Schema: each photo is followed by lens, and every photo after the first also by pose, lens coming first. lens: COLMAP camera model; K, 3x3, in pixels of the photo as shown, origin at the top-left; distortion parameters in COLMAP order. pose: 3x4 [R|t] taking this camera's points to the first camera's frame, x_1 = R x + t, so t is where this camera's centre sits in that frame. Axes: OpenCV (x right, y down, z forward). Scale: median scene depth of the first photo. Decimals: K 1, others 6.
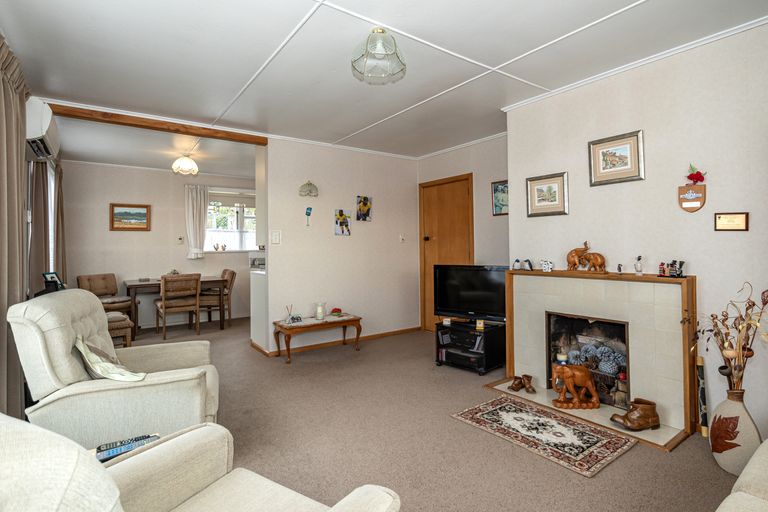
lens RADIAL K [[391.4, 0, 383.7], [0, 391.4, 248.3], [0, 0, 1]] dist [-0.006377, 0.000786]
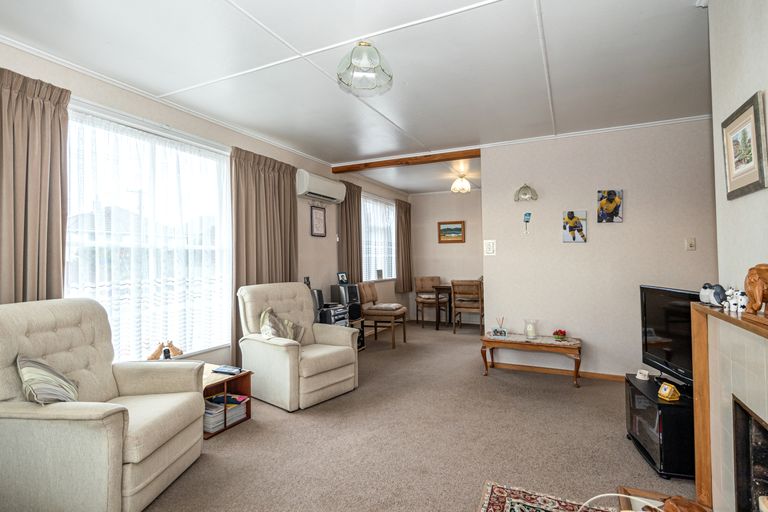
lens RADIAL K [[391.4, 0, 383.8], [0, 391.4, 261.1], [0, 0, 1]] dist [-0.006377, 0.000786]
pose [[0.471772, 0.013820, -0.881612, 0.413197], [-0.000977, 0.999885, 0.015151, -0.006356], [0.881720, -0.006286, 0.471731, 0.261015]]
